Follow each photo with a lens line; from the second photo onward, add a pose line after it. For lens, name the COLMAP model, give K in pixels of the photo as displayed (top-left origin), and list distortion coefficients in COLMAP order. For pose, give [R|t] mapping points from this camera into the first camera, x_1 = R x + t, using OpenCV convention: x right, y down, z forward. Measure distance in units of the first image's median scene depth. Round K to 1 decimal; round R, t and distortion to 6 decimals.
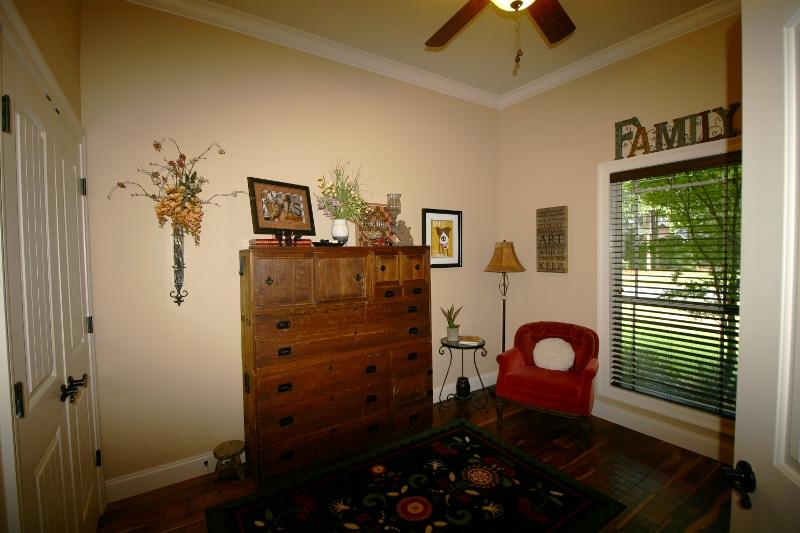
lens RADIAL K [[365.0, 0, 401.7], [0, 365.0, 265.7], [0, 0, 1]] dist [-0.002997, -0.004562]
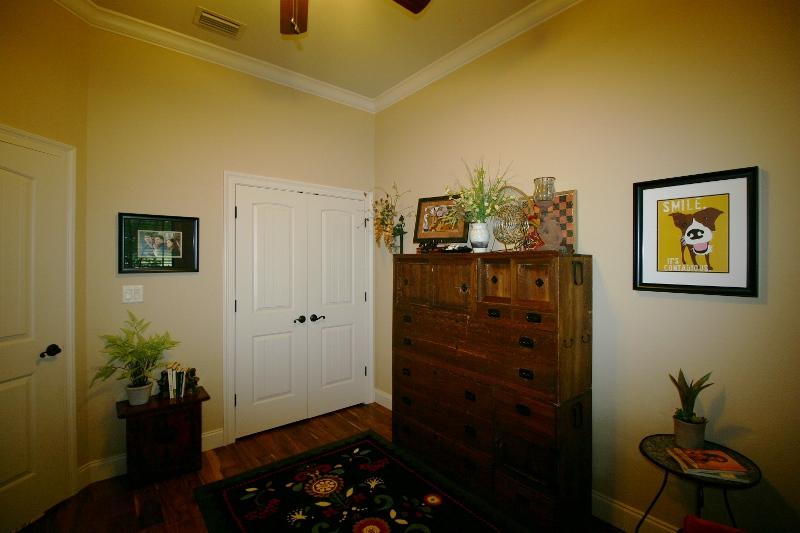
lens RADIAL K [[365.0, 0, 400.4], [0, 365.0, 264.2], [0, 0, 1]] dist [-0.002997, -0.004562]
pose [[0.087044, 0.020658, -0.995990, 0.732894], [-0.044084, 0.998885, 0.016866, -0.031494], [0.995229, 0.042439, 0.087857, 0.732868]]
